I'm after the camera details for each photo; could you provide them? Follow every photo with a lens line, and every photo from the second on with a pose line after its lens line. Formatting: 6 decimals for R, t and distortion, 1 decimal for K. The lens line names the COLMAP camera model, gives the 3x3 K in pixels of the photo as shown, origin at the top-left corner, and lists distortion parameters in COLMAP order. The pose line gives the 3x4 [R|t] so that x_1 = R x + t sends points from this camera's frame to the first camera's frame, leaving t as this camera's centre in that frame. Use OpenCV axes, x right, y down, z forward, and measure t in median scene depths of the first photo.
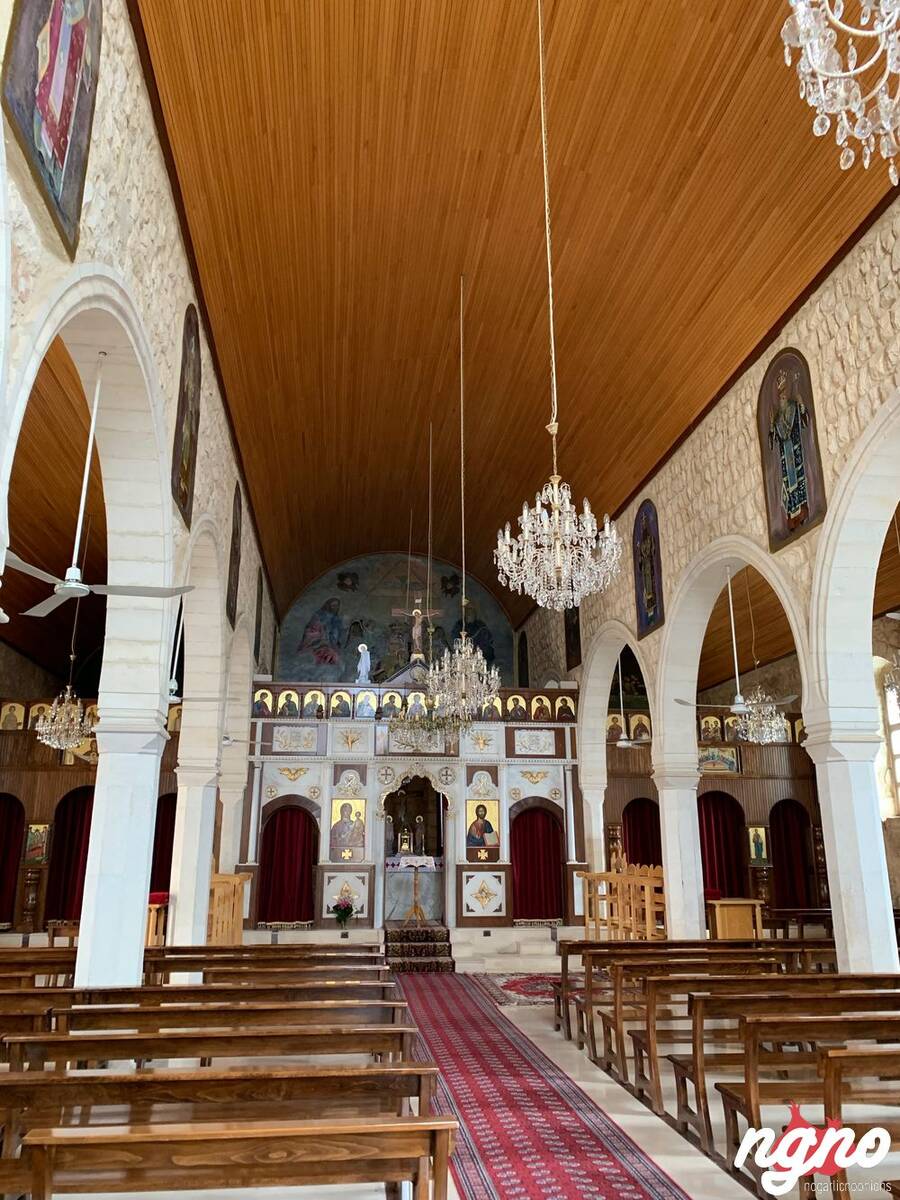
lens RADIAL K [[908.2, 0, 454.2], [0, 908.2, 578.0], [0, 0, 1]] dist [0.051781, -0.070944]
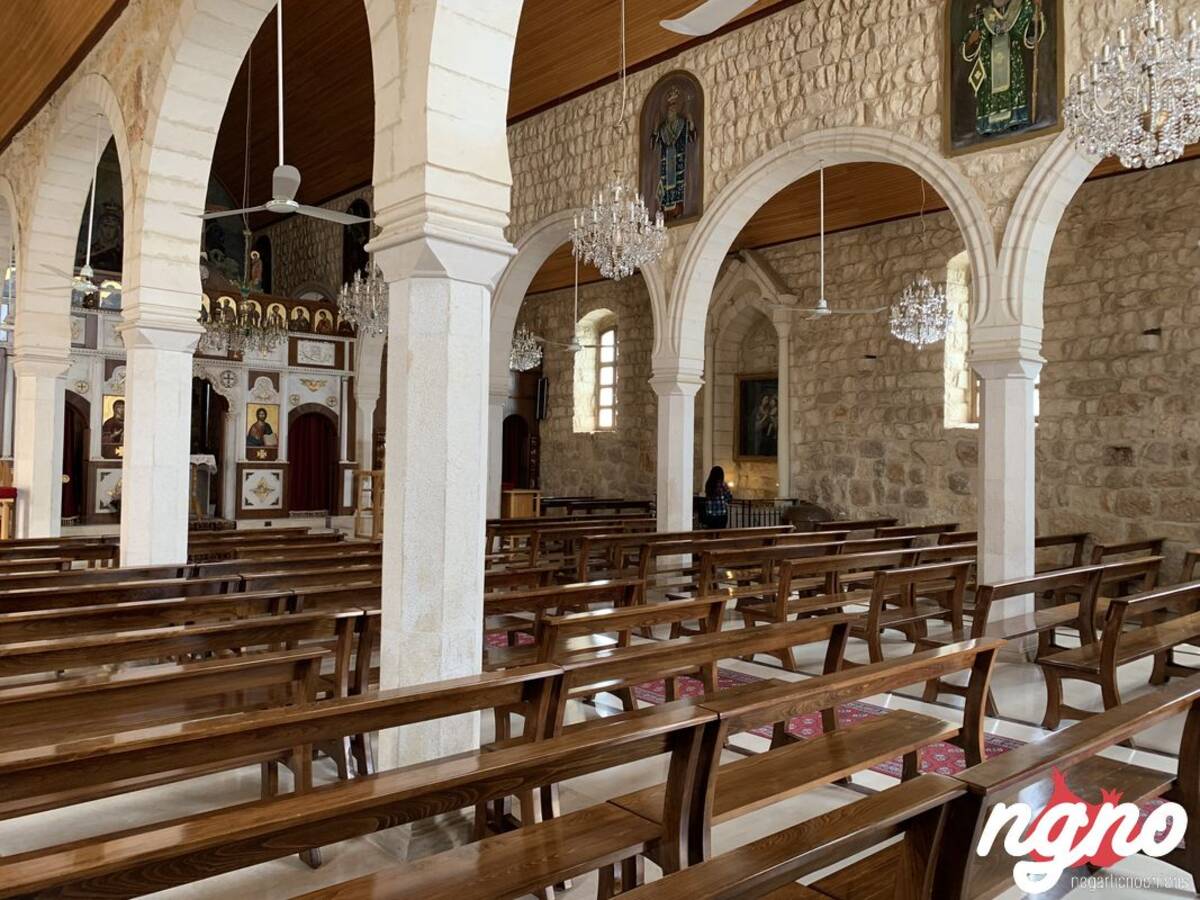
lens RADIAL K [[908.2, 0, 599.2], [0, 908.2, 426.9], [0, 0, 1]] dist [0.051781, -0.070944]
pose [[0.823915, 0.034830, 0.565642, -0.247250], [-0.178878, 0.963068, 0.201251, -0.007493], [-0.537742, -0.266995, 0.799717, -0.039959]]
